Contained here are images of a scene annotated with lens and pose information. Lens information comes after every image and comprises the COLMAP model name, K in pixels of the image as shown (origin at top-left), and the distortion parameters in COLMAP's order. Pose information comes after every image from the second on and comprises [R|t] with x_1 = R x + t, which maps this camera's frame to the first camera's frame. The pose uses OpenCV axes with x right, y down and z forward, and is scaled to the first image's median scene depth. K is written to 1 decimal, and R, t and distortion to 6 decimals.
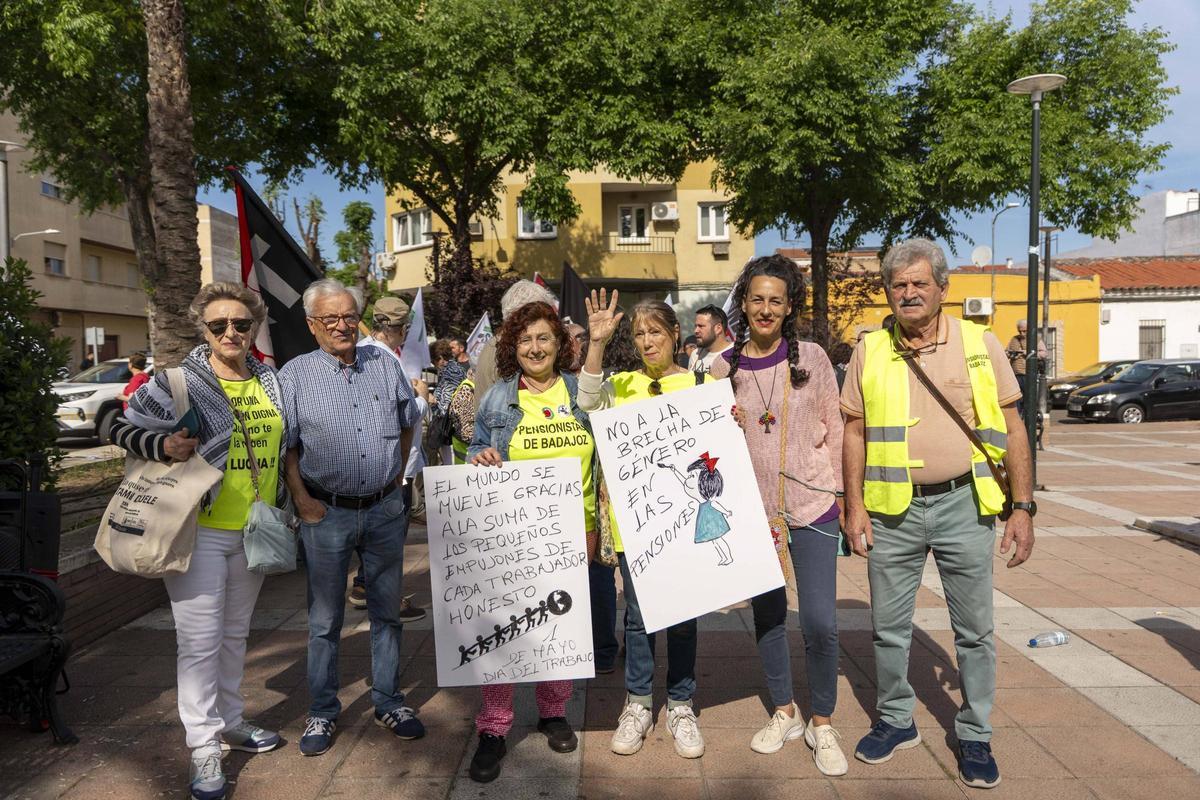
lens RADIAL K [[883.9, 0, 600.0], [0, 883.9, 400.0], [0, 0, 1]] dist [0.002532, -0.003519]
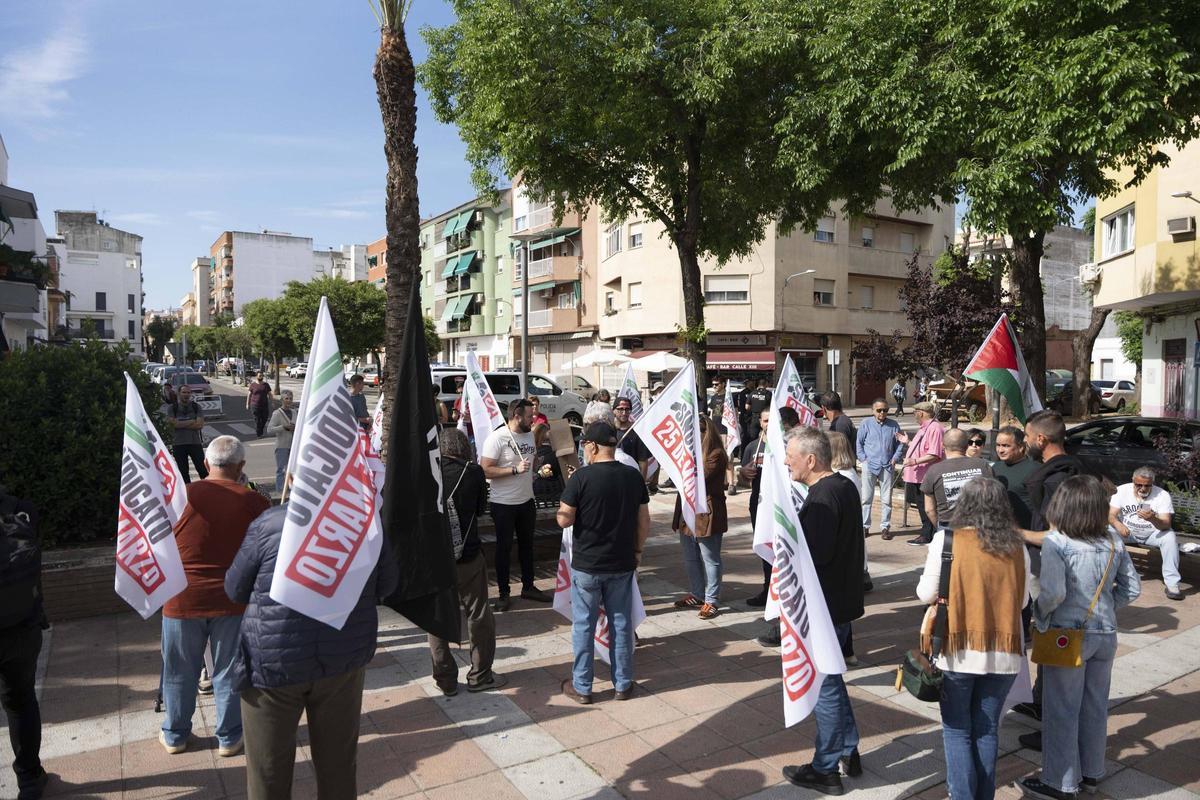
lens RADIAL K [[790.1, 0, 600.0], [0, 790.1, 400.0], [0, 0, 1]] dist [0.005297, -0.018258]
pose [[0.525229, 0.052414, -0.849345, 0.272192], [-0.050341, 0.998267, 0.030473, -0.051054], [0.849470, 0.026751, 0.526958, 0.295598]]
